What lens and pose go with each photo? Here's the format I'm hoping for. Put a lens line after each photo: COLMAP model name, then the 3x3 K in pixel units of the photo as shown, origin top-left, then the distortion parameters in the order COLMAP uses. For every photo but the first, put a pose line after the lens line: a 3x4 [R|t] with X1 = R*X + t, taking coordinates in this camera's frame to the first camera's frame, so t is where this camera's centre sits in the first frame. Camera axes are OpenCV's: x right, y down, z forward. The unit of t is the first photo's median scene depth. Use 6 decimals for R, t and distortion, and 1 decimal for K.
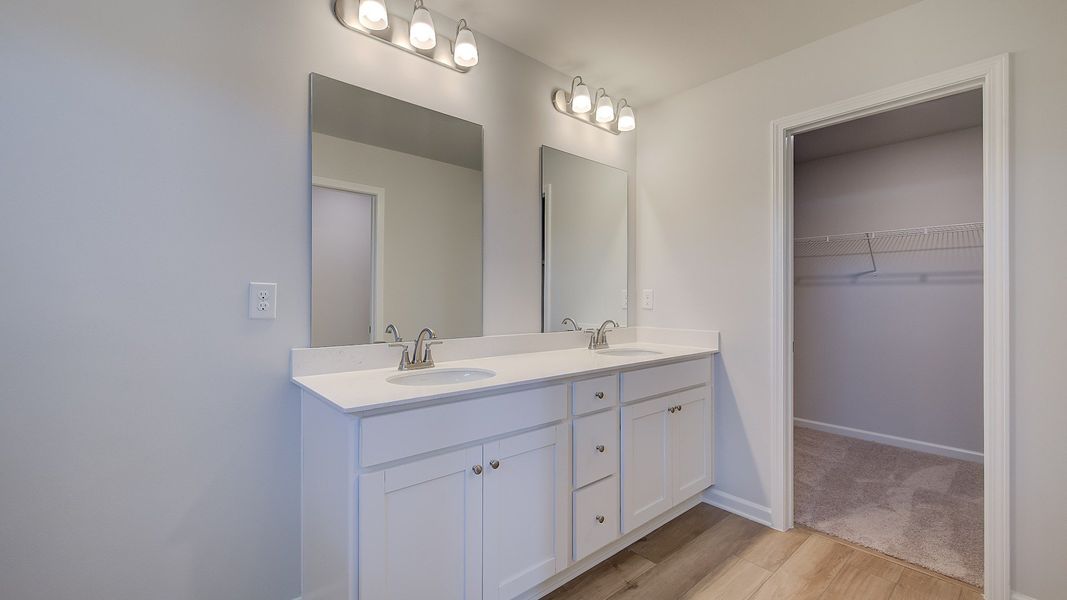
lens RADIAL K [[446.5, 0, 543.0], [0, 446.5, 299.3], [0, 0, 1]] dist [-0.000456, -0.000106]
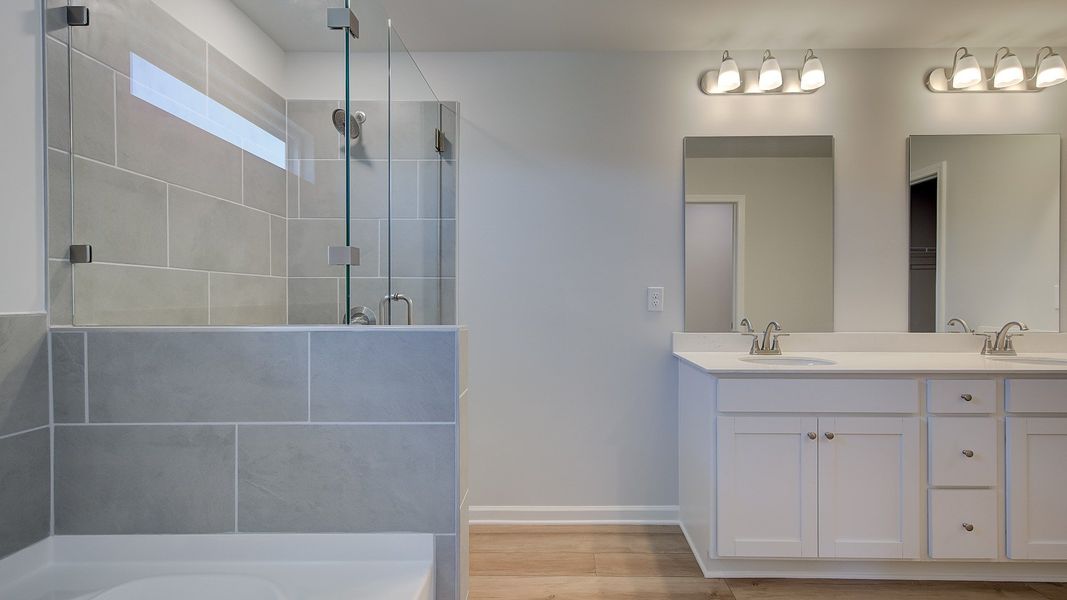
lens RADIAL K [[446.5, 0, 543.0], [0, 446.5, 299.3], [0, 0, 1]] dist [-0.000456, -0.000106]
pose [[0.712572, -0.000121, -0.701599, 0.141696], [0.003629, 0.999987, 0.003514, -0.002978], [0.701590, -0.005051, 0.712563, -0.300079]]
